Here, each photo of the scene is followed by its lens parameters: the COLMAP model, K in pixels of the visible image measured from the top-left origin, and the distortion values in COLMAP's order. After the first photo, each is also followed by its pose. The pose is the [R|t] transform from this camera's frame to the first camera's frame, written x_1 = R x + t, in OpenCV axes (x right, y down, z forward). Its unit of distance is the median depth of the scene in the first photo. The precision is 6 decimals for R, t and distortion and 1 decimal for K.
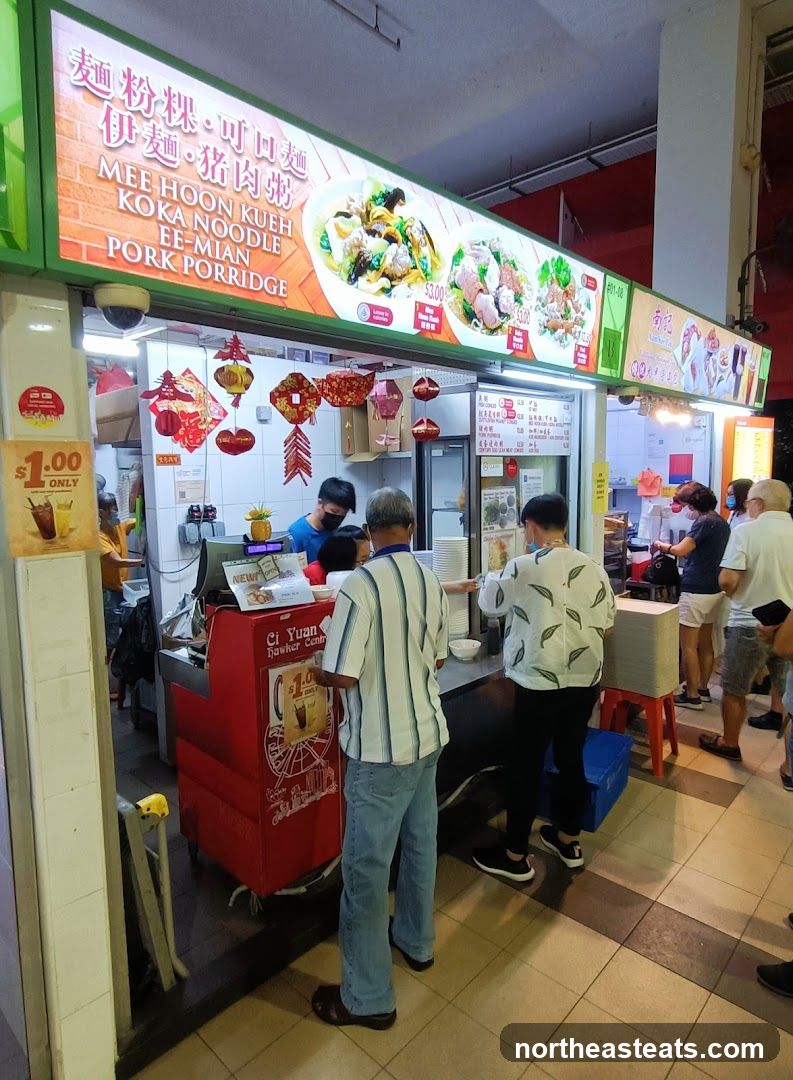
lens RADIAL K [[631.8, 0, 392.1], [0, 631.8, 531.7], [0, 0, 1]] dist [0.010225, 0.002679]
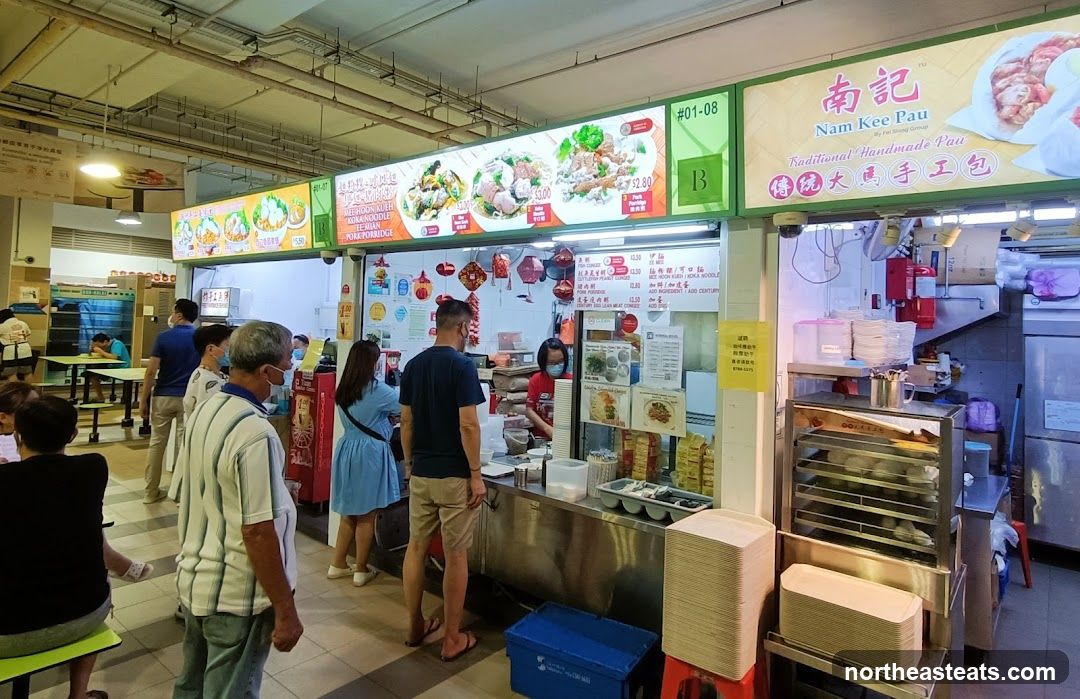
lens RADIAL K [[619.6, 0, 517.0], [0, 619.6, 302.0], [0, 0, 1]] dist [0.003641, 0.000769]
pose [[0.054551, -0.019323, -0.998324, 1.766369], [-0.140282, 0.989748, -0.026822, -0.128268], [0.988608, 0.141510, 0.051281, 1.188105]]
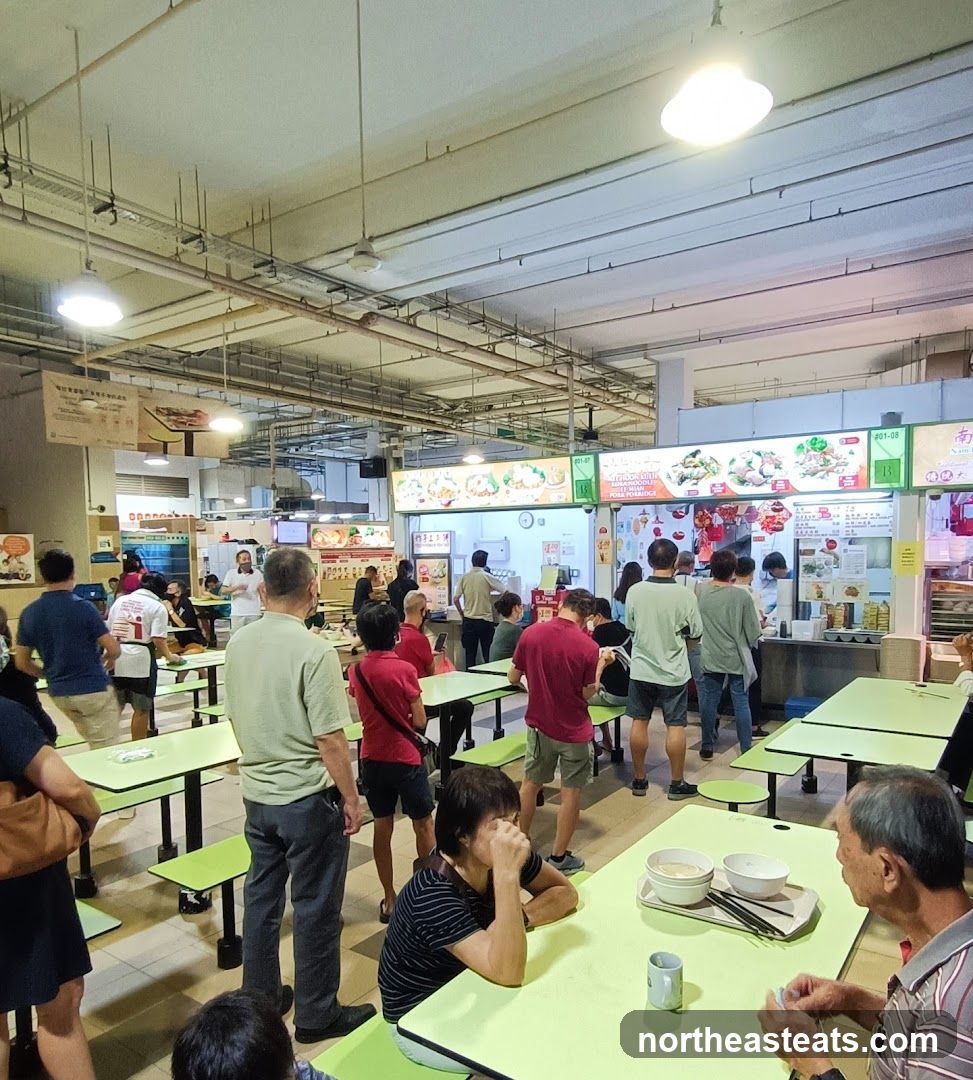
lens RADIAL K [[761.9, 0, 499.0], [0, 761.9, 608.2], [0, 0, 1]] dist [0.000857, 0.005813]
pose [[0.150772, 0.089448, -0.984513, 3.367789], [-0.092022, 0.992844, 0.076112, 0.000165], [0.984276, 0.079121, 0.157925, -0.389751]]
